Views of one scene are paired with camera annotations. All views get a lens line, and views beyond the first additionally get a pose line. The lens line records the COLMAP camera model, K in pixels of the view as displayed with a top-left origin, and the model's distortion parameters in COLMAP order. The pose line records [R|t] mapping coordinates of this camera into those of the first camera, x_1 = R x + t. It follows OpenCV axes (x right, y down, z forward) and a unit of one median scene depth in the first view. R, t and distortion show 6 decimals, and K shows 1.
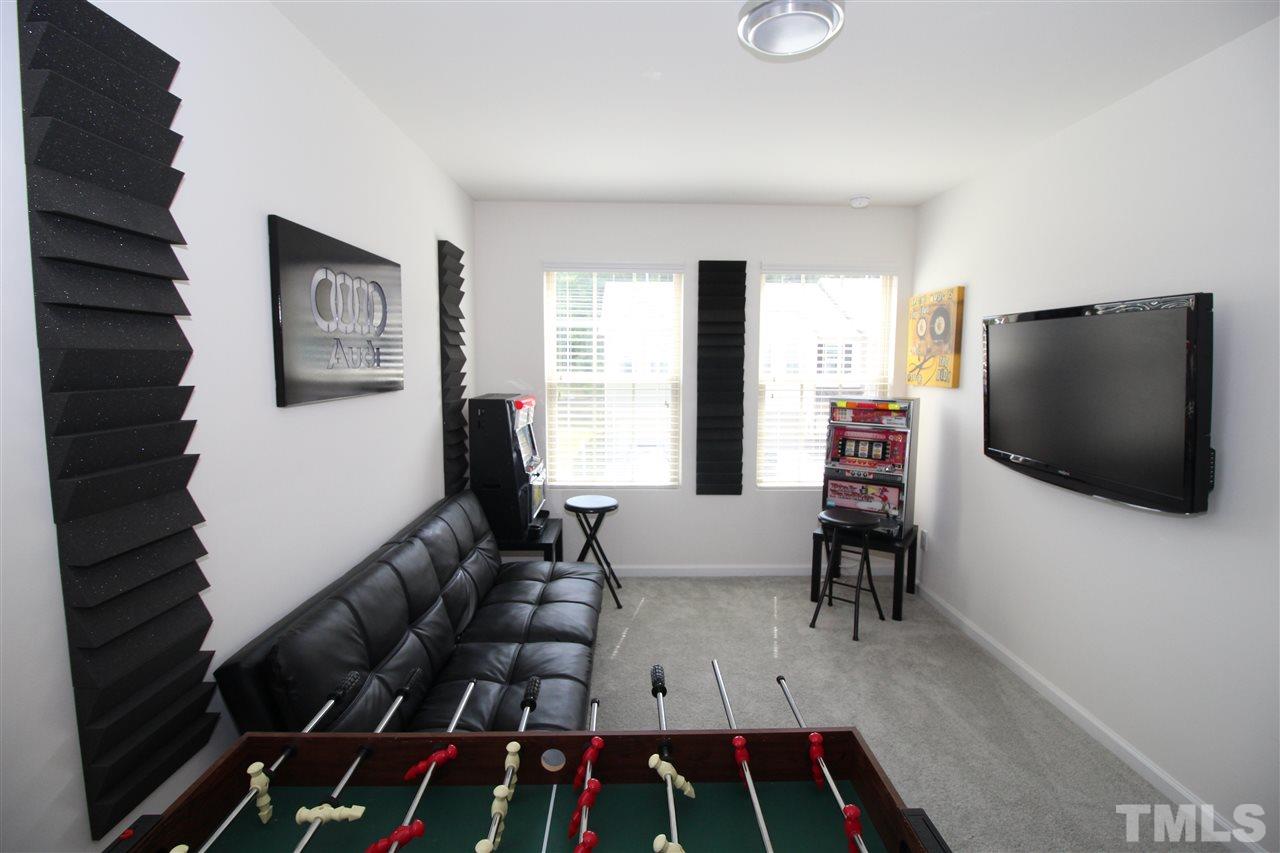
lens RADIAL K [[601.6, 0, 637.1], [0, 601.6, 420.3], [0, 0, 1]] dist [-0.003058, -0.000604]
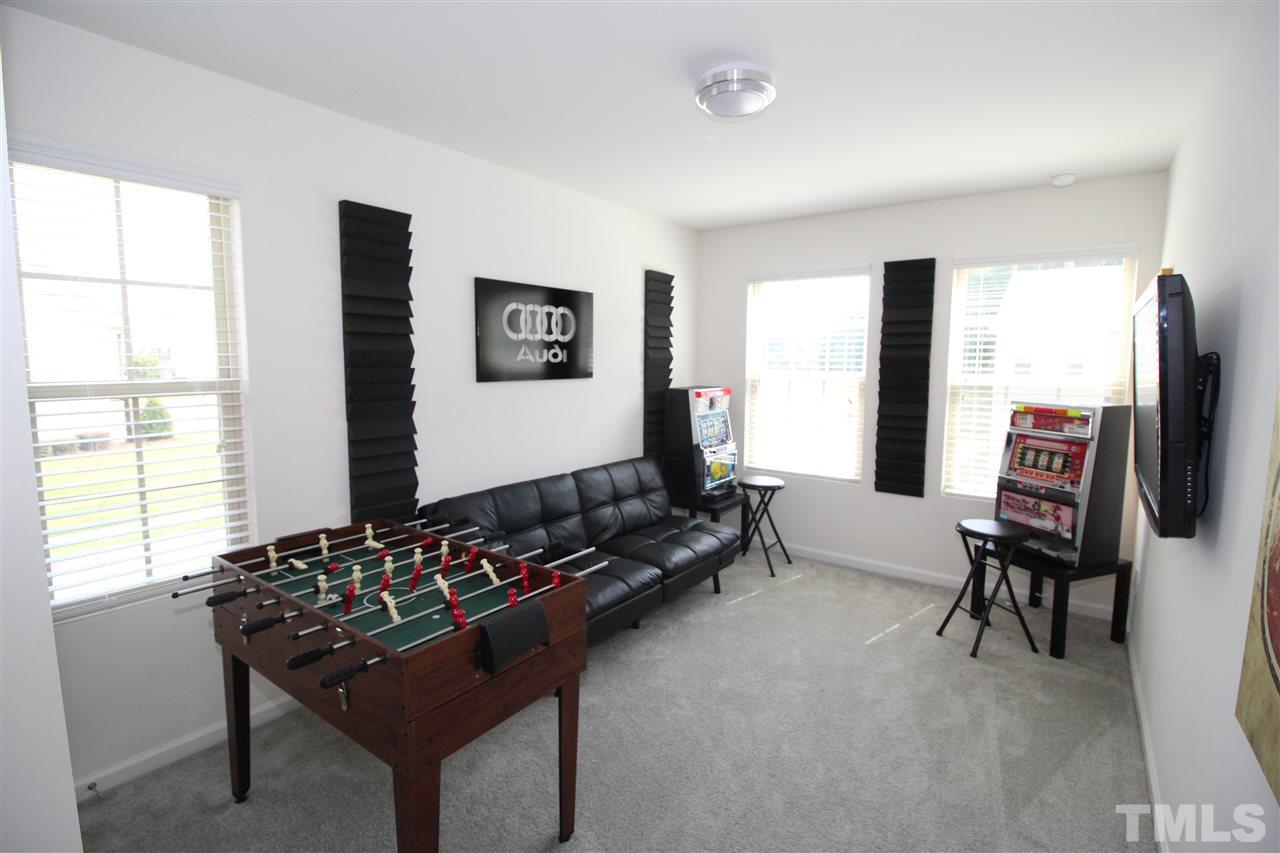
lens RADIAL K [[601.6, 0, 637.1], [0, 601.6, 420.3], [0, 0, 1]] dist [-0.003058, -0.000604]
pose [[0.787920, 0.063566, -0.612488, 0.445976], [-0.066503, 0.997624, 0.017985, 0.013662], [0.612176, 0.026561, 0.790275, -0.065010]]
